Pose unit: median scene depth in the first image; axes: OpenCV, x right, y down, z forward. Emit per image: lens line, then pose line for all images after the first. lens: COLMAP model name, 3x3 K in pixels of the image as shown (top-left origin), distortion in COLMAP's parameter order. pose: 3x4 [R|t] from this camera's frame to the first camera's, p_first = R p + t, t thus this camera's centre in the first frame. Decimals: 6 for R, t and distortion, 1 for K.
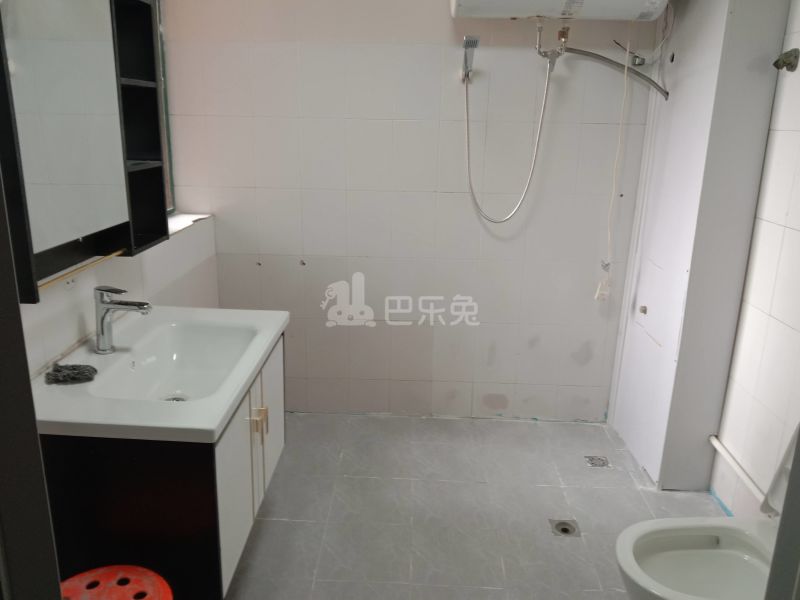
lens RADIAL K [[657.8, 0, 400.0], [0, 657.8, 300.0], [0, 0, 1]] dist [0.003160, -0.120561]
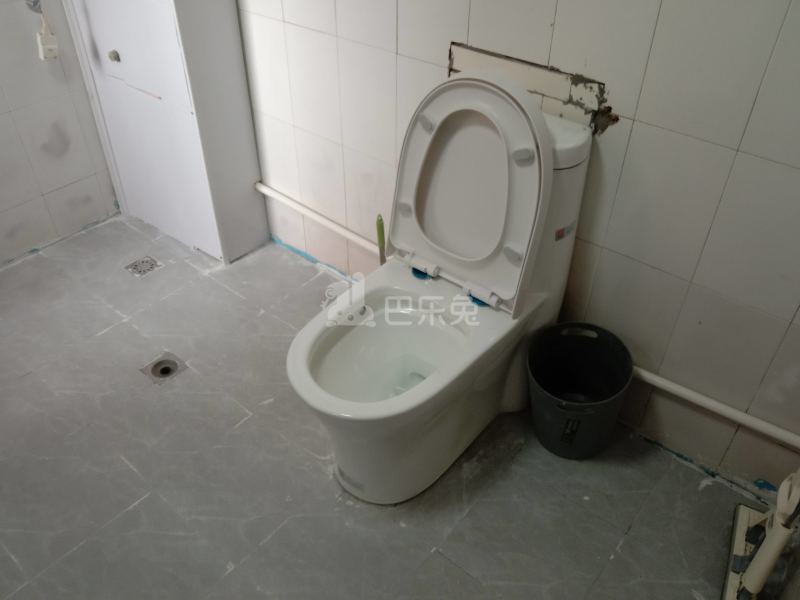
lens RADIAL K [[658.0, 0, 398.4], [0, 658.0, 287.5], [0, 0, 1]] dist [0.006323, -0.011619]
pose [[0.622526, -0.492368, 0.608305, -0.006261], [0.222443, 0.856552, 0.465659, -0.037939], [-0.750320, -0.154572, 0.642750, 0.264240]]
